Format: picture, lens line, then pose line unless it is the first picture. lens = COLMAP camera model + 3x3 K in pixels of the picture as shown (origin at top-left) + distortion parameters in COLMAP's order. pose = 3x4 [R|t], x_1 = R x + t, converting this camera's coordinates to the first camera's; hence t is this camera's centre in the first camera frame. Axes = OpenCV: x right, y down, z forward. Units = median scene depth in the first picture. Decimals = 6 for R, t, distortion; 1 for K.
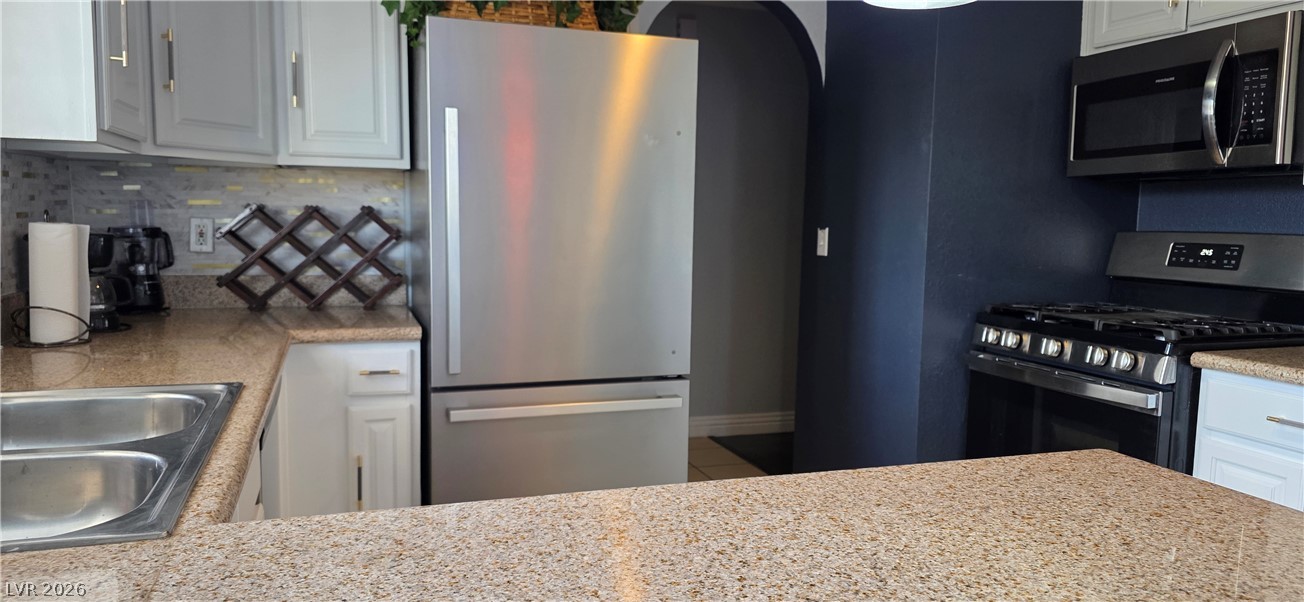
lens RADIAL K [[864.5, 0, 648.3], [0, 864.5, 307.7], [0, 0, 1]] dist [0.069184, -0.075288]
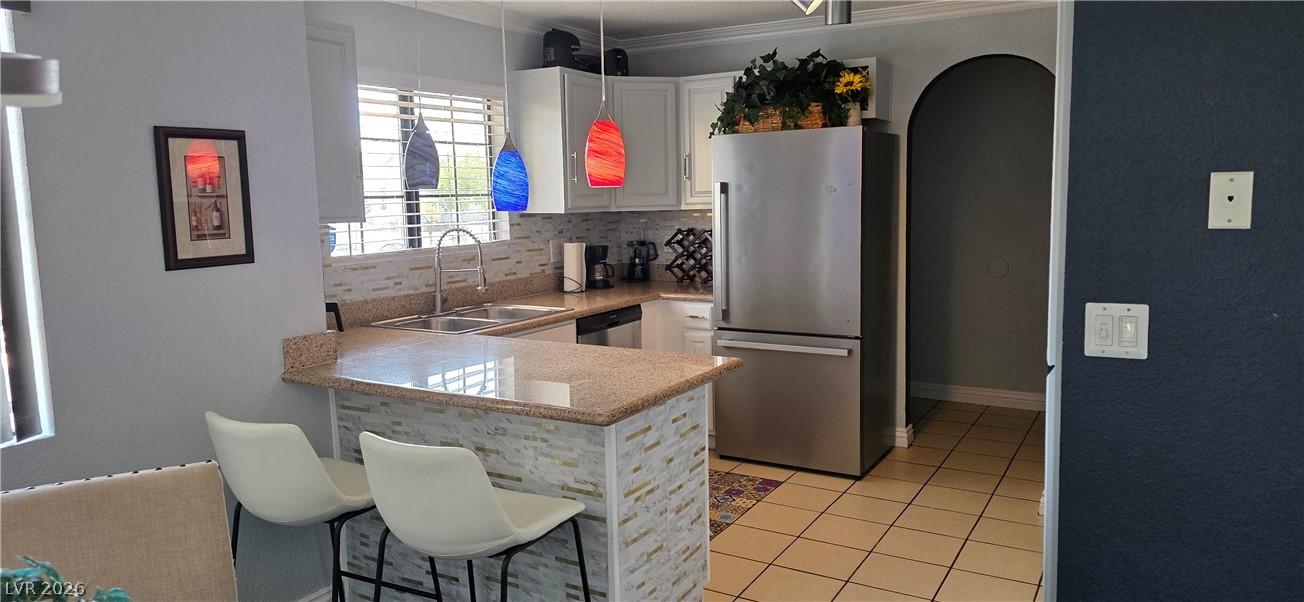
lens RADIAL K [[864.5, 0, 653.5], [0, 864.5, 288.0], [0, 0, 1]] dist [0.069184, -0.075288]
pose [[0.650020, 0.049859, -0.758280, 1.082710], [-0.048018, 0.998546, 0.024495, -0.033413], [0.758399, 0.020489, 0.651469, -0.332726]]
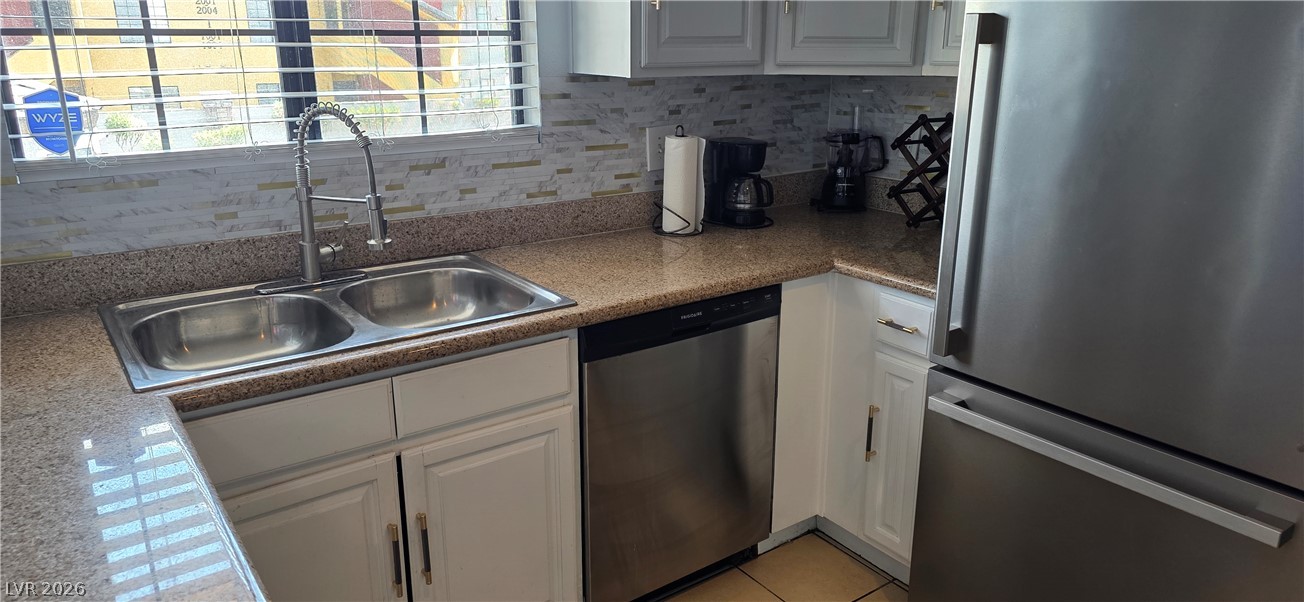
lens RADIAL K [[864.5, 0, 676.1], [0, 864.5, 292.5], [0, 0, 1]] dist [0.069184, -0.075288]
pose [[0.299404, 0.253963, -0.919707, 0.418495], [-0.100006, 0.966969, 0.234457, -0.139992], [0.948871, 0.021779, 0.314912, 0.501359]]
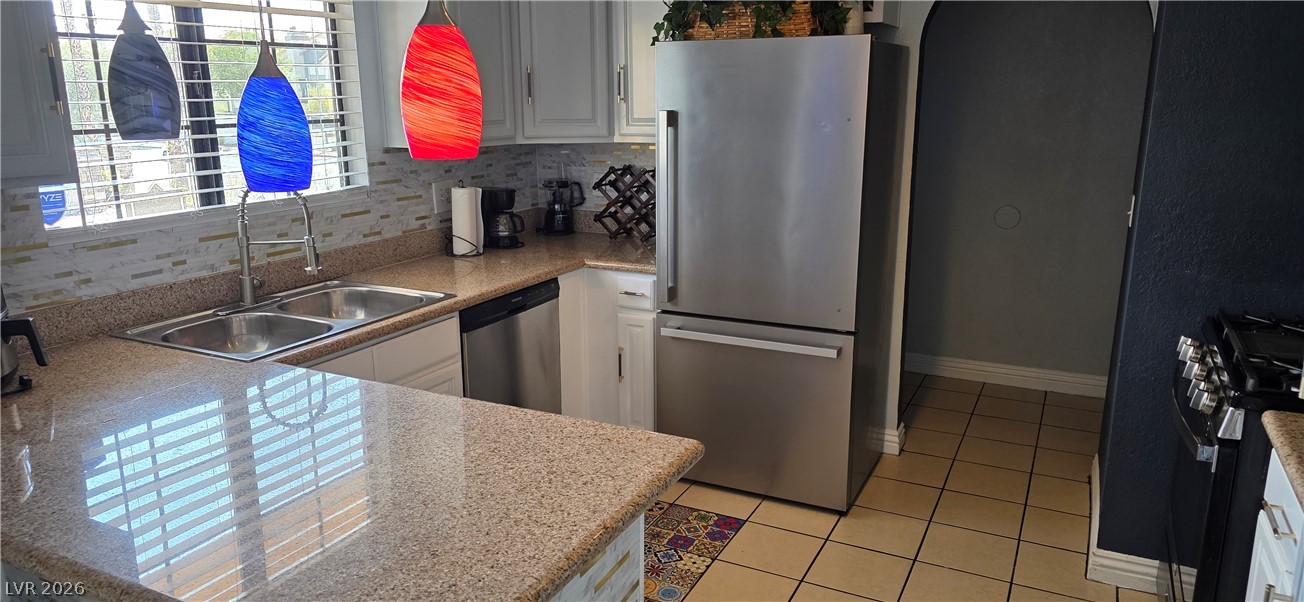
lens RADIAL K [[864.5, 0, 664.8], [0, 864.5, 300.1], [0, 0, 1]] dist [0.069184, -0.075288]
pose [[0.705237, 0.147086, -0.693546, 0.723051], [-0.059882, 0.987105, 0.148453, -0.130402], [0.706438, -0.063164, 0.704951, 0.019537]]
